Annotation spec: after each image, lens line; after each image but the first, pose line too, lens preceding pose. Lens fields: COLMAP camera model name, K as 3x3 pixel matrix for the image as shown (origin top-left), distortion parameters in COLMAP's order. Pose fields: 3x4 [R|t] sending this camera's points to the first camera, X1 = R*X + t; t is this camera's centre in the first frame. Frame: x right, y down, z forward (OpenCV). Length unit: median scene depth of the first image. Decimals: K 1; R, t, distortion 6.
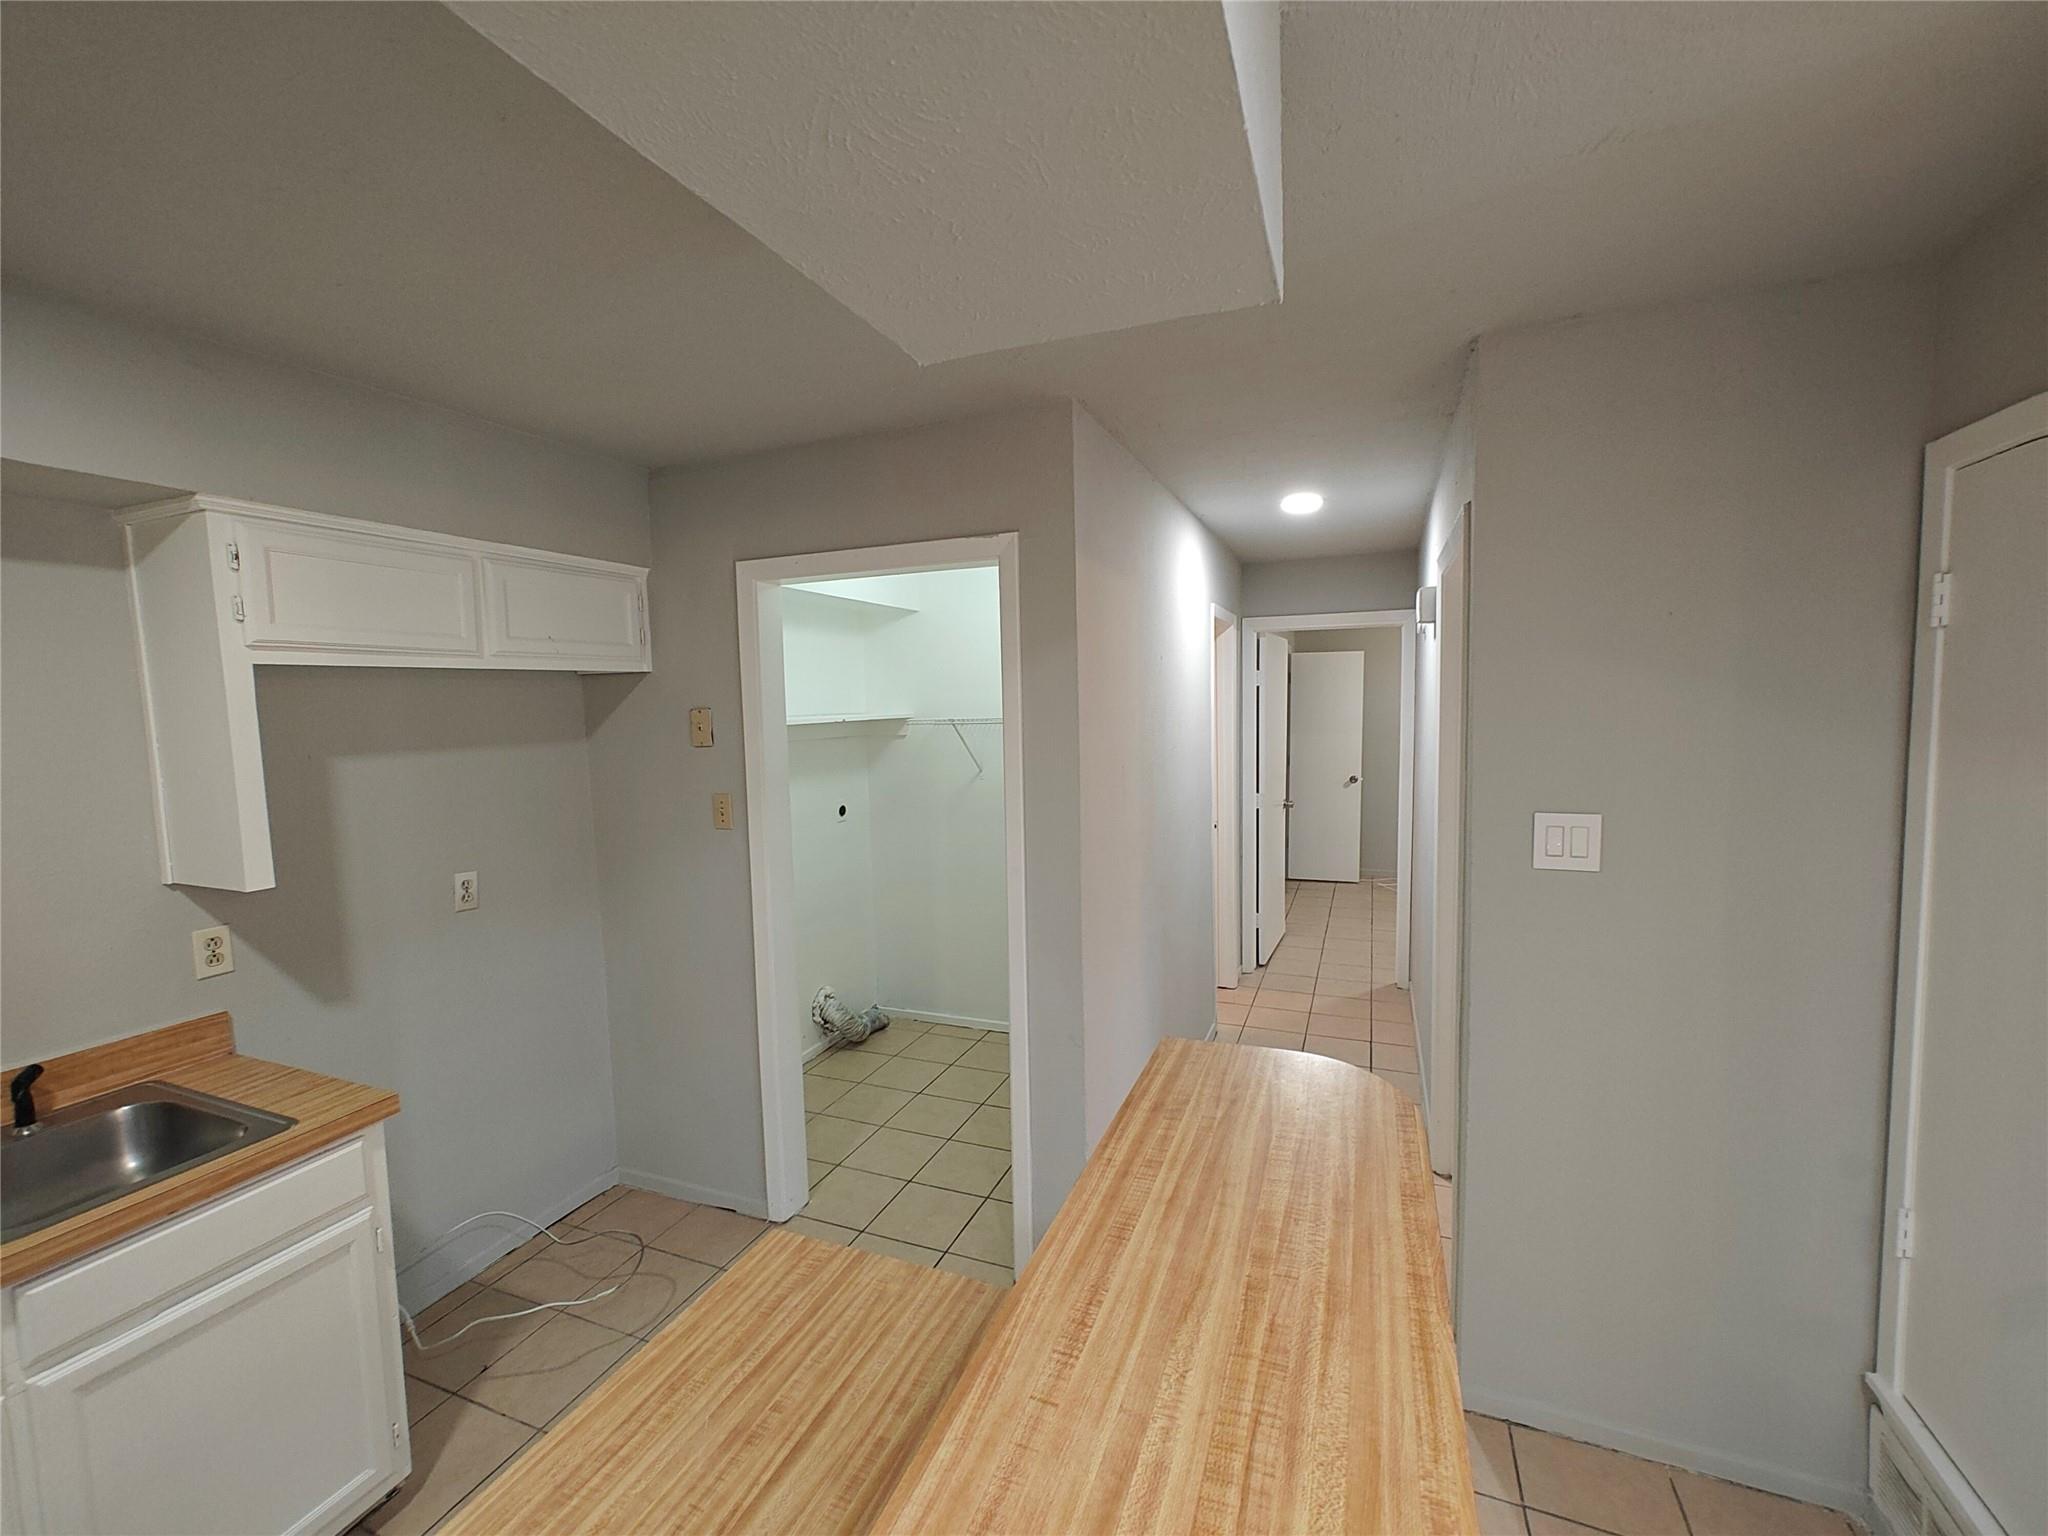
lens RADIAL K [[864.5, 0, 1024.0], [0, 864.5, 768.0], [0, 0, 1]] dist [-0.000696, 0.000291]
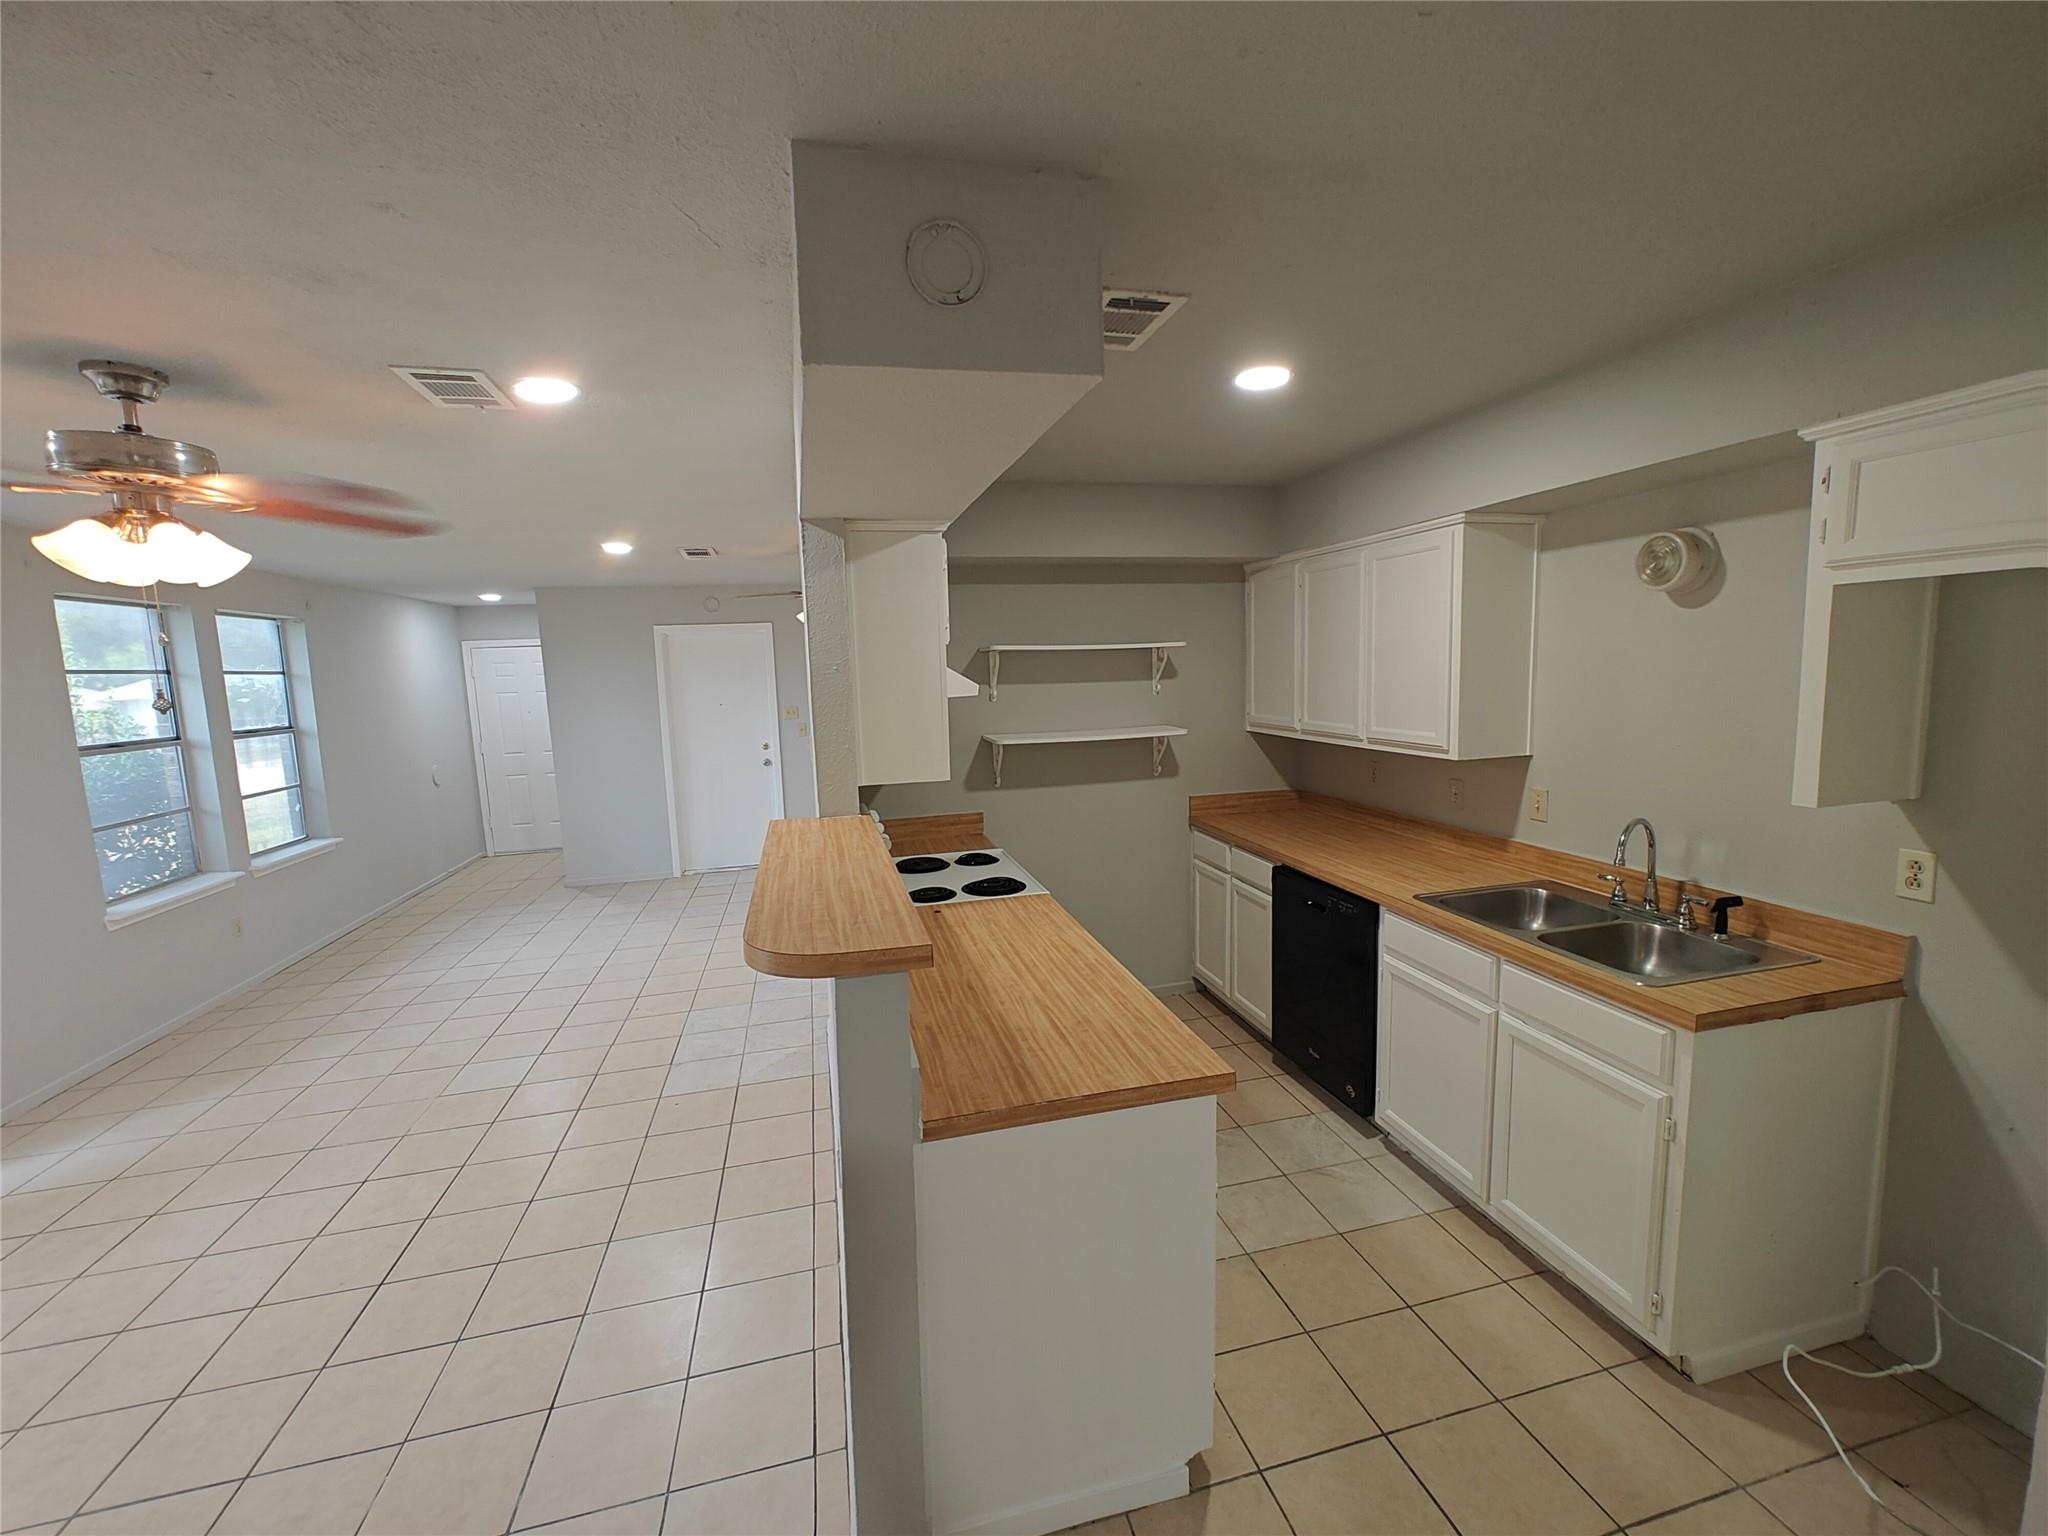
lens RADIAL K [[864.5, 0, 1024.0], [0, 864.5, 768.0], [0, 0, 1]] dist [-0.000696, 0.000291]
pose [[-0.806591, 0.121969, -0.578390, 0.469164], [0.005144, 0.979892, 0.199463, -0.117084], [0.591088, 0.157909, -0.790999, 1.274988]]
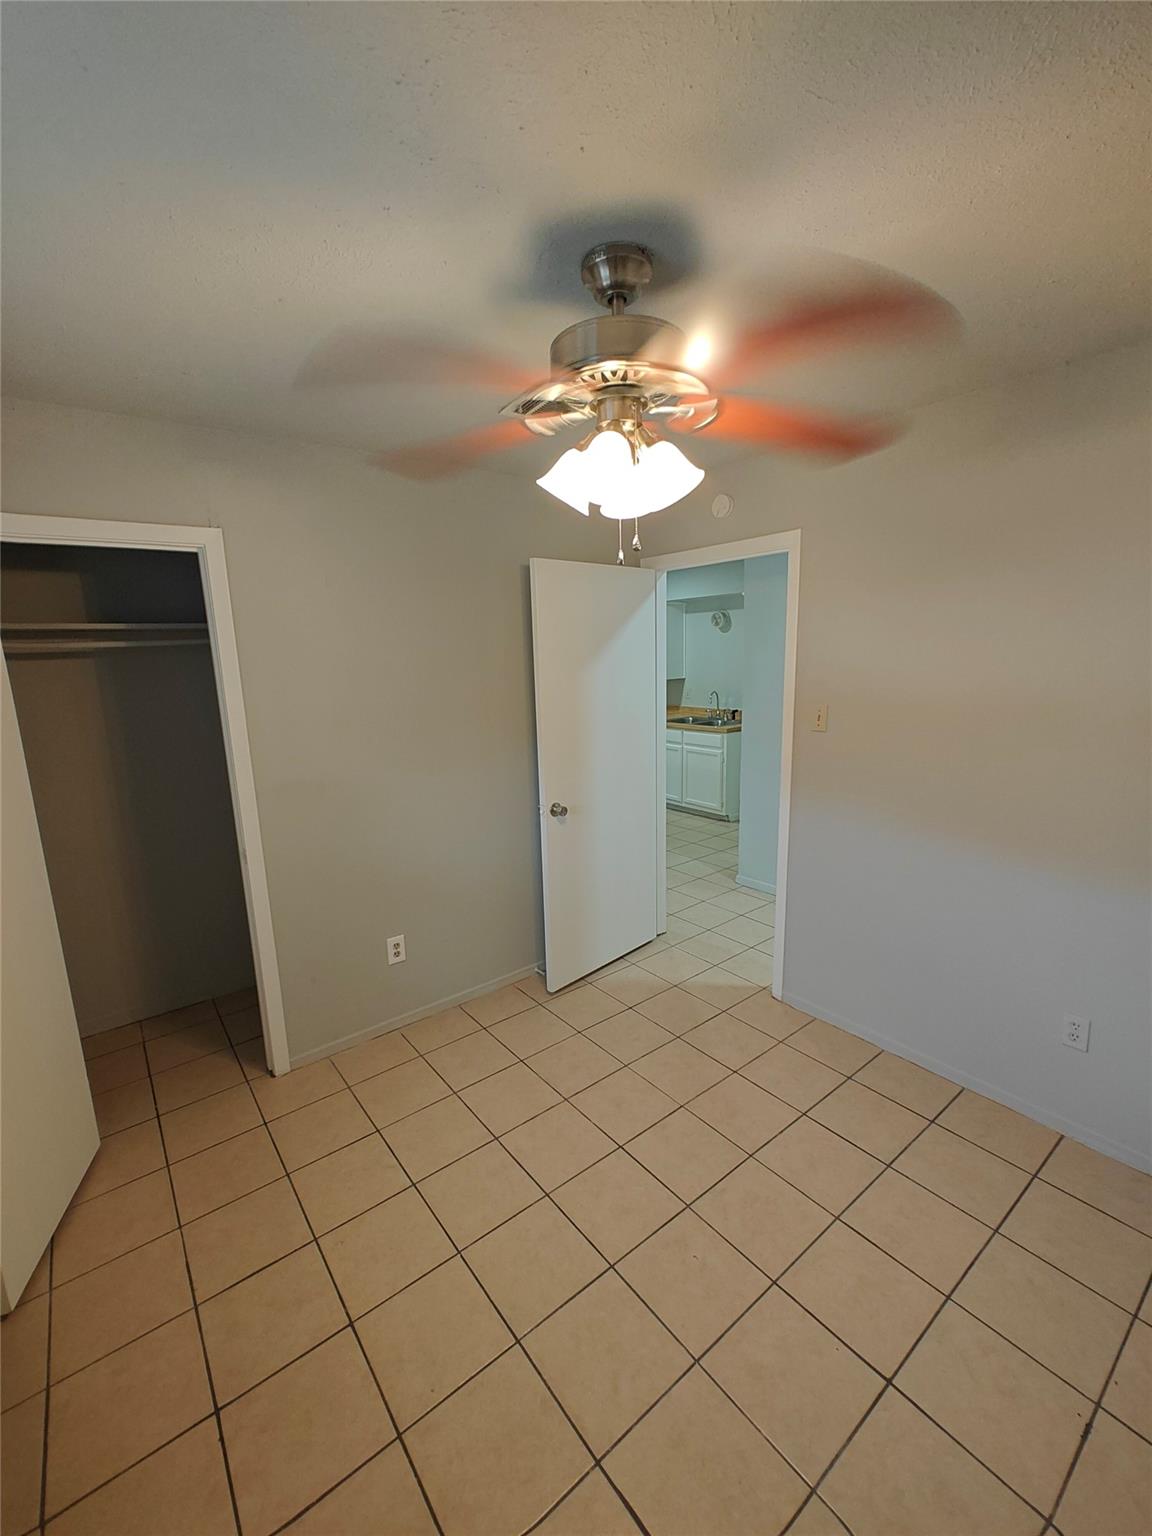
lens RADIAL K [[648.3, 0, 576.0], [0, 648.3, 768.0], [0, 0, 1]] dist [-0.000696, 0.000291]
pose [[-0.503561, 0.201015, -0.840249, 2.429607], [-0.027797, 0.968283, 0.248303, -0.228752], [0.863512, 0.148392, -0.482002, 1.924566]]
